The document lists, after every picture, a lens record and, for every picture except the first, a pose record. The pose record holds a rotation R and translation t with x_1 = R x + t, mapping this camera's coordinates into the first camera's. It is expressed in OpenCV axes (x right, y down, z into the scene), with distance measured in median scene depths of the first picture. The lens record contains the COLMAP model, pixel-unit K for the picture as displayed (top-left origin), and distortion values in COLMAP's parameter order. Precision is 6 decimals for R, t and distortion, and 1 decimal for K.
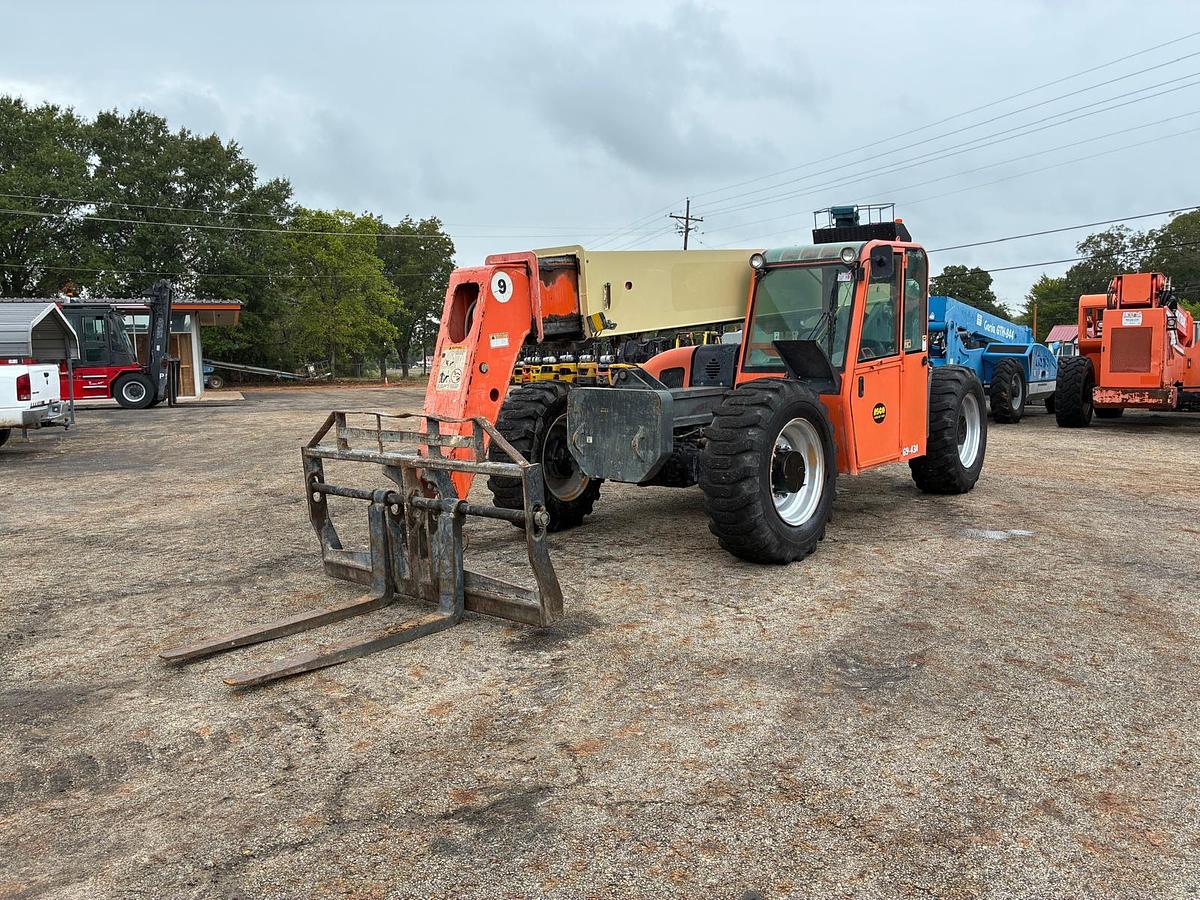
lens RADIAL K [[903.5, 0, 604.2], [0, 903.5, 443.7], [0, 0, 1]] dist [0.047249, -0.056795]
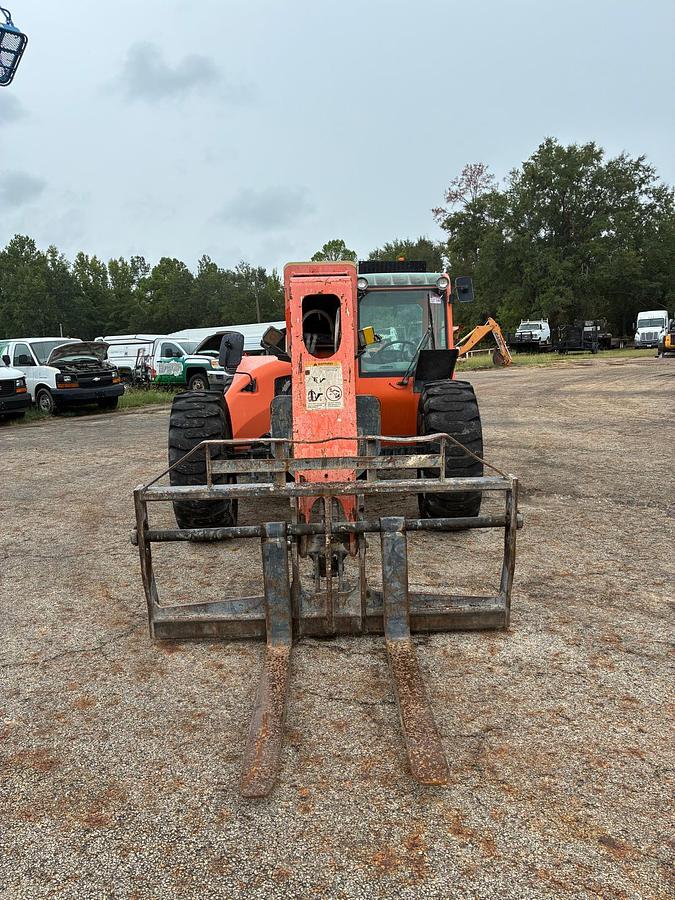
lens RADIAL K [[677.6, 0, 327.6], [0, 677.6, 449.4], [0, 0, 1]] dist [0.047249, -0.056795]
pose [[-0.796073, 0.141453, -0.588437, 0.274046], [-0.009160, 0.969374, 0.245417, -0.078201], [0.605131, 0.200760, -0.770397, 0.633629]]
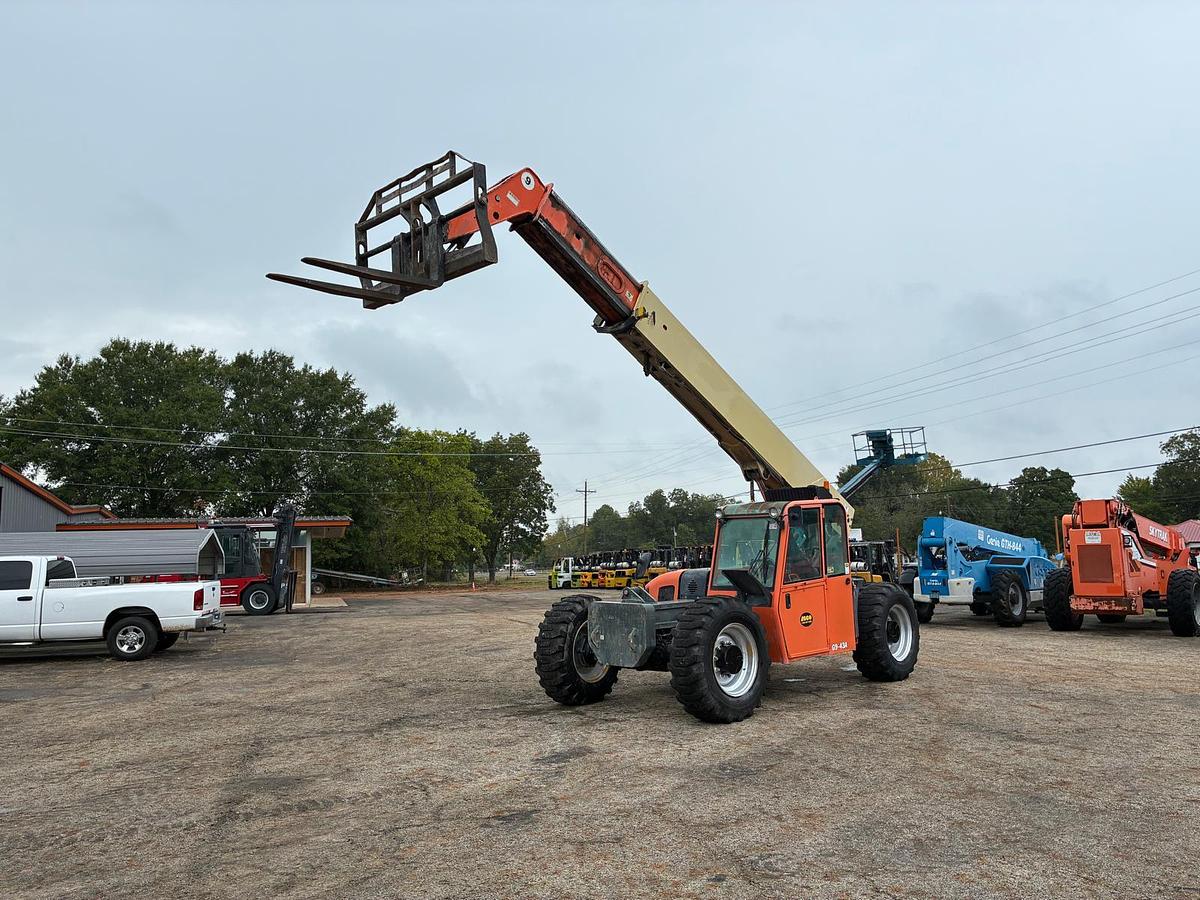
lens RADIAL K [[907.0, 0, 600.0], [0, 907.0, 445.7], [0, 0, 1]] dist [0.041342, -0.041609]
pose [[0.995106, -0.019788, -0.096809, 0.049518], [-0.001753, 0.976053, -0.217525, 0.004918], [0.098795, 0.216630, 0.971242, -0.196643]]
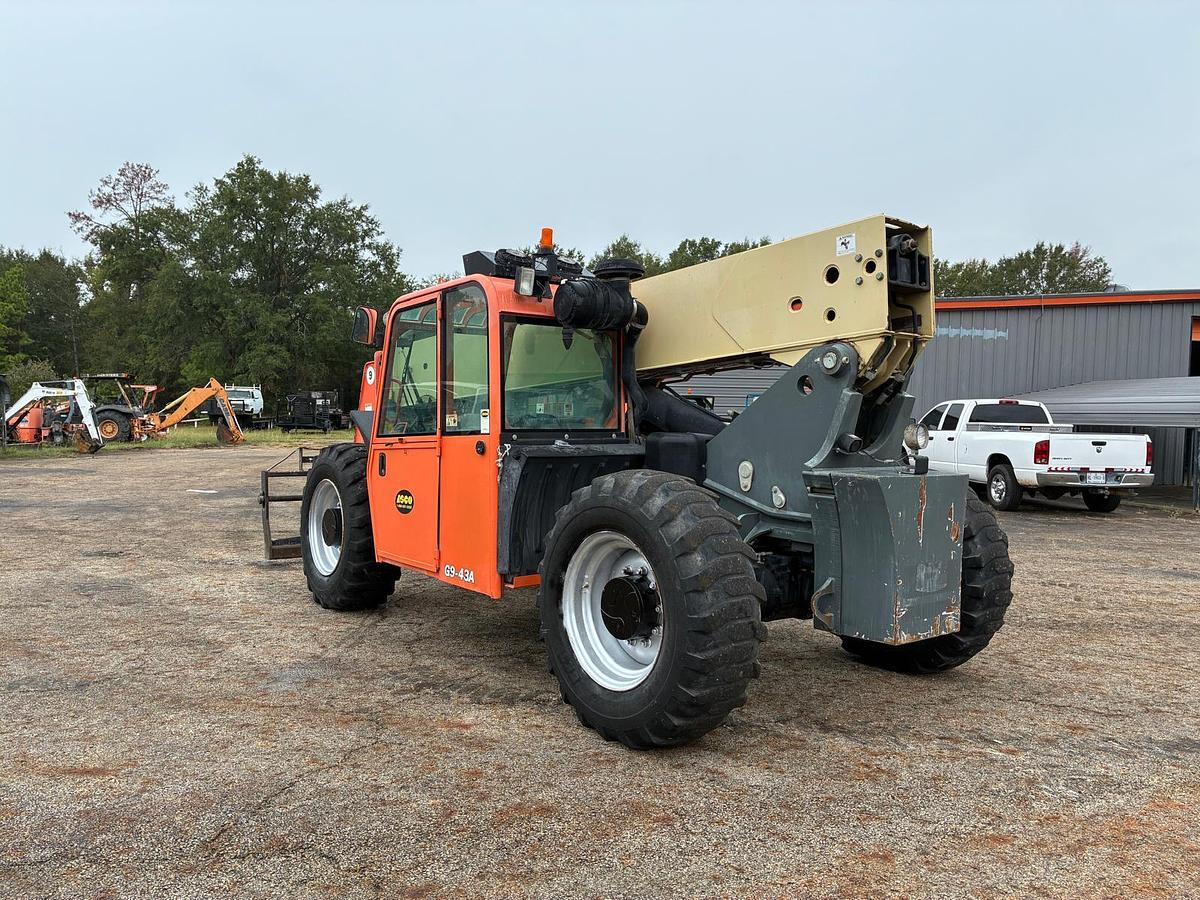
lens RADIAL K [[903.5, 0, 604.2], [0, 903.5, 443.7], [0, 0, 1]] dist [0.047249, -0.056795]
pose [[-0.214011, 0.044758, -0.975805, 0.426338], [-0.119475, 0.990250, 0.071623, -0.066662], [0.969497, 0.131913, -0.206577, 0.537497]]
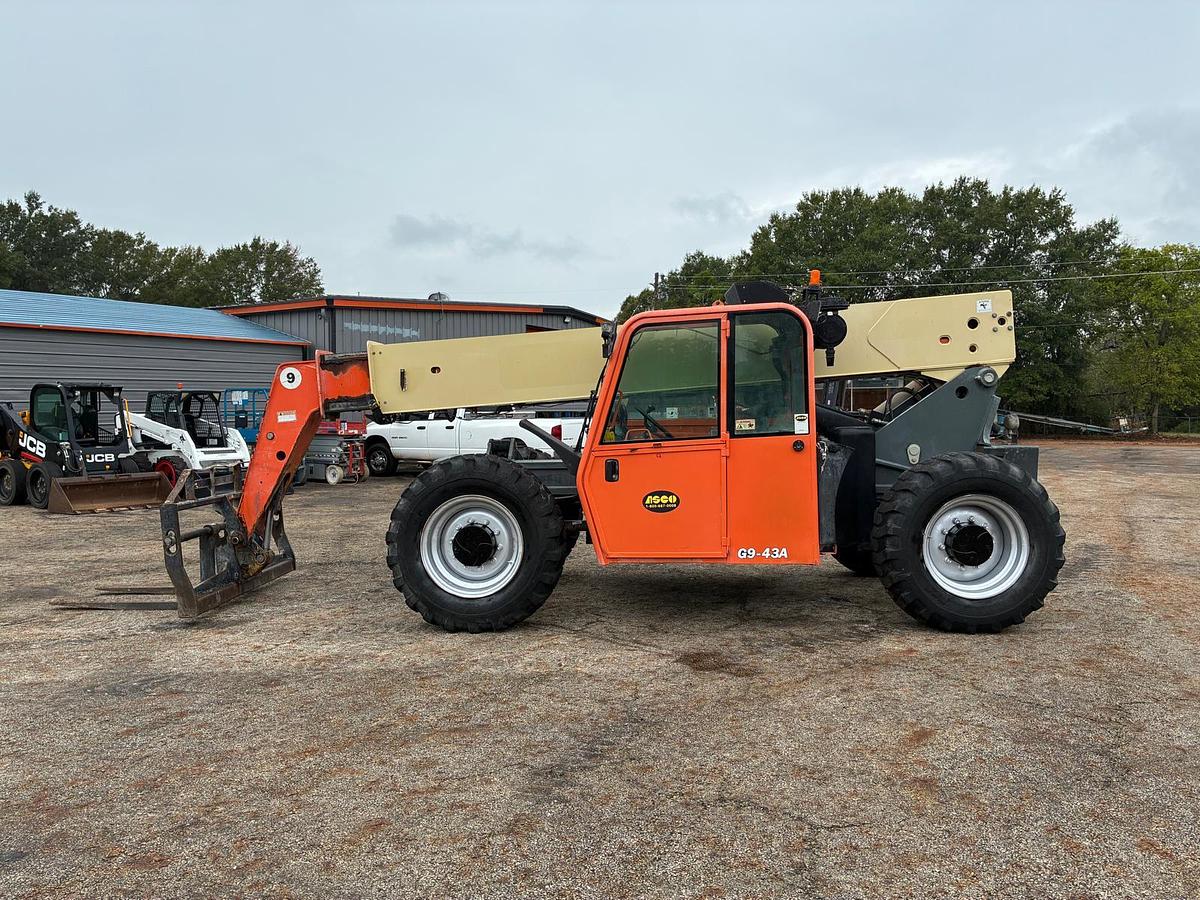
lens RADIAL K [[903.5, 0, 604.2], [0, 903.5, 443.7], [0, 0, 1]] dist [0.047249, -0.056795]
pose [[0.601832, 0.045095, -0.797349, 0.390781], [-0.086955, 0.996169, -0.009294, -0.031148], [0.793875, 0.074927, 0.603447, 0.168124]]
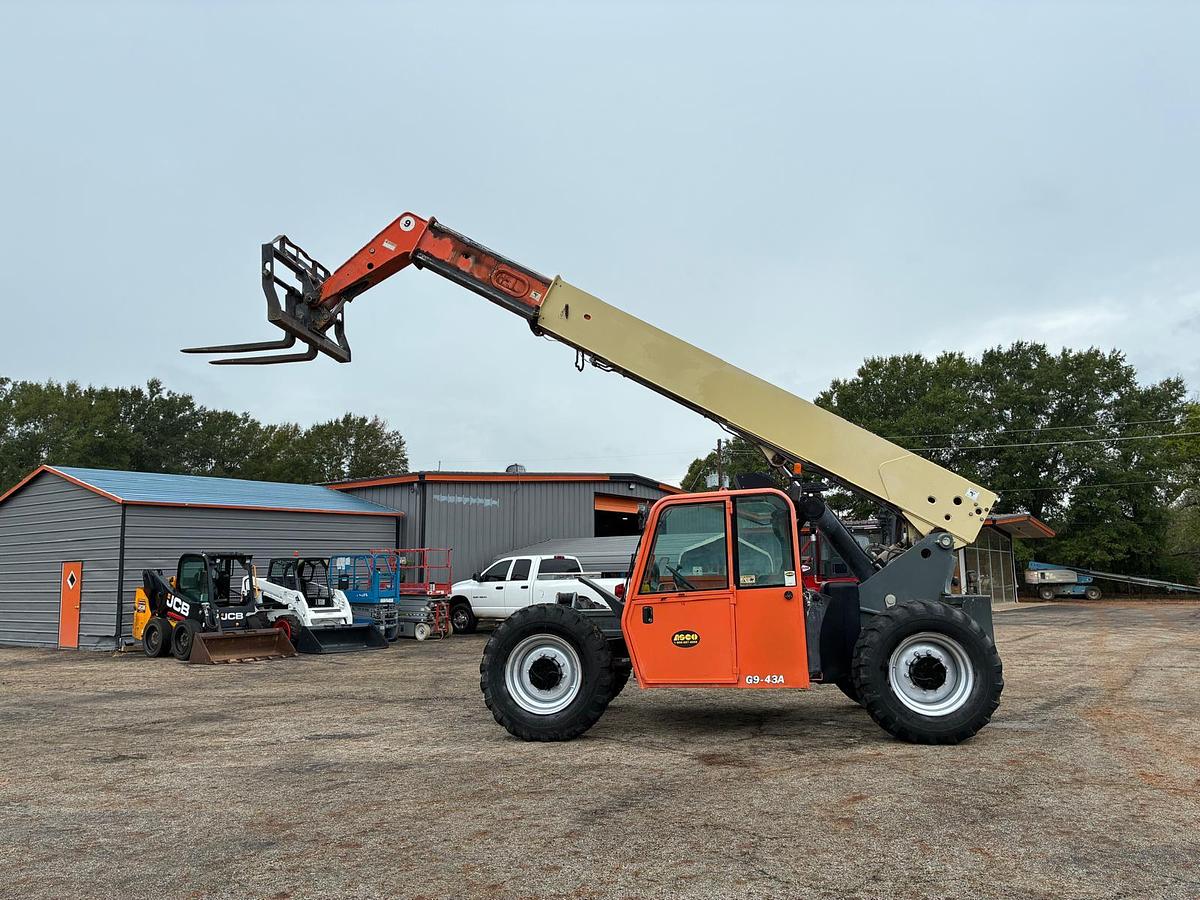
lens RADIAL K [[904.1, 0, 596.2], [0, 904.1, 446.1], [0, 0, 1]] dist [0.049527, -0.066251]
pose [[0.528580, -0.106677, -0.842154, 0.504786], [-0.082377, 0.980944, -0.175962, -0.025118], [0.844877, 0.162384, 0.509720, 0.106328]]
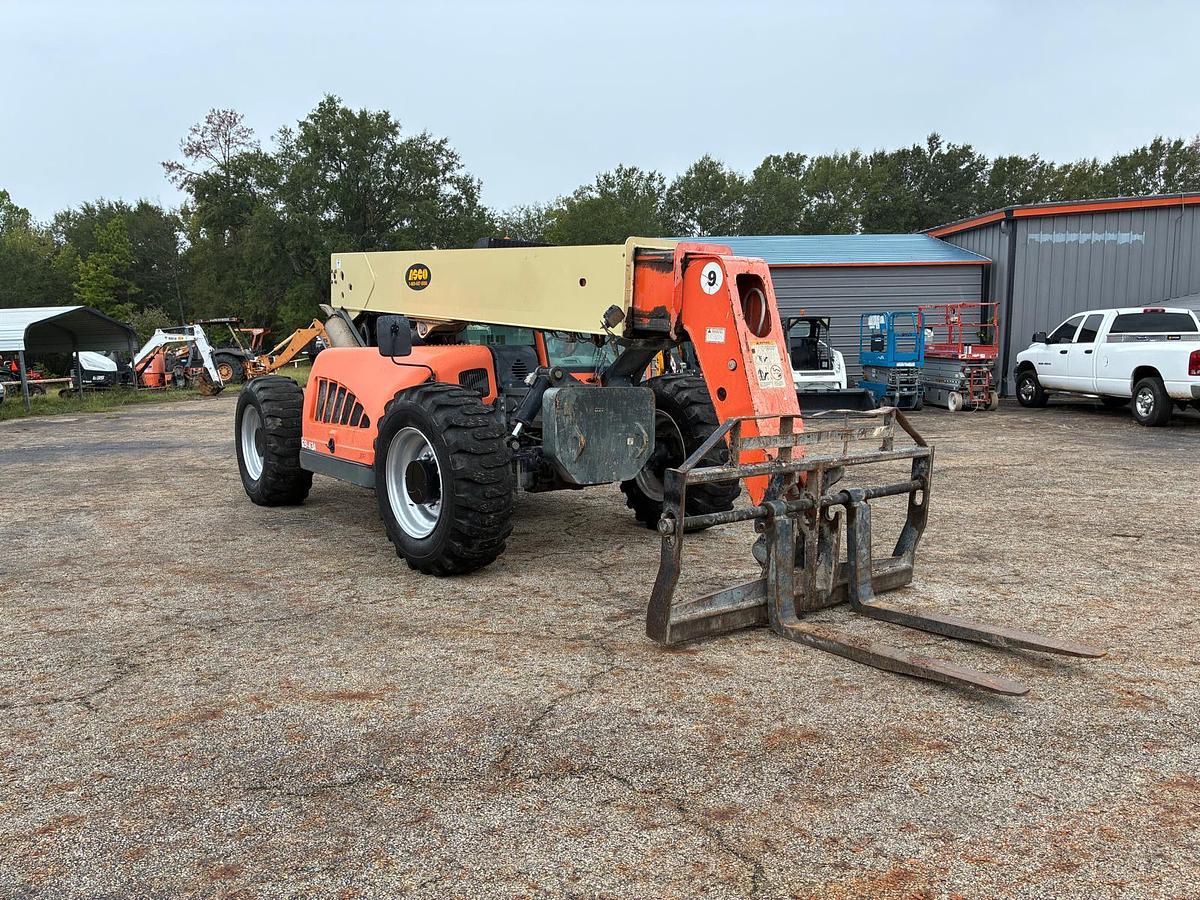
lens RADIAL K [[903.2, 0, 598.8], [0, 903.2, 444.1], [0, 0, 1]] dist [0.044202, -0.054858]
pose [[-0.303455, 0.128465, -0.944146, 0.431153], [-0.079262, 0.984032, 0.159368, -0.061986], [0.949543, 0.123196, -0.288427, 0.500651]]
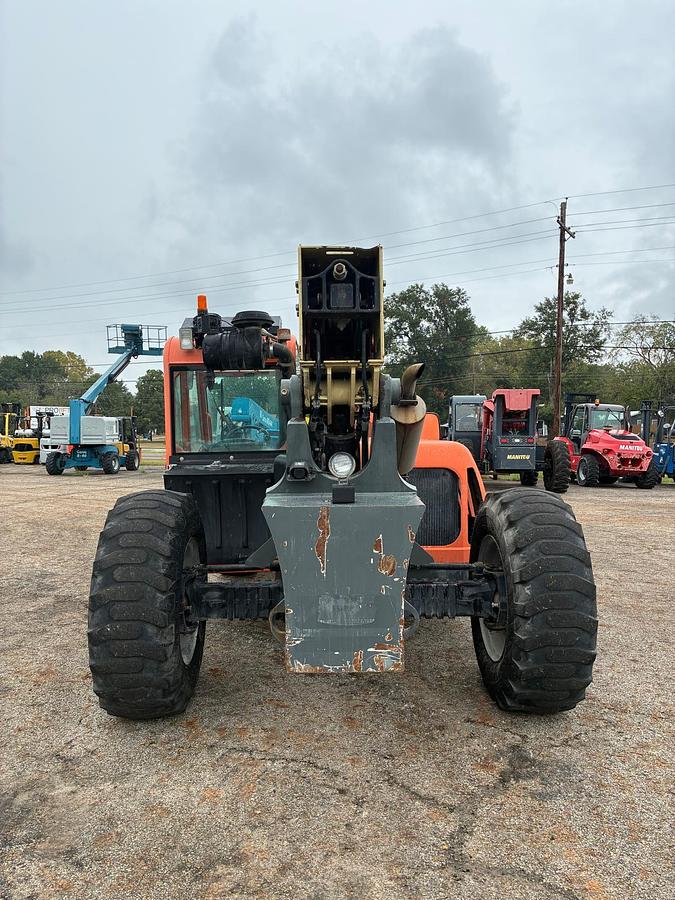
lens RADIAL K [[680.2, 0, 337.5], [0, 680.2, 450.0], [0, 0, 1]] dist [0.041342, -0.041609]
pose [[0.795881, -0.004131, 0.605439, -0.169082], [0.047091, 0.997370, -0.055099, -0.009865], [-0.603619, 0.072363, 0.793982, 0.043712]]
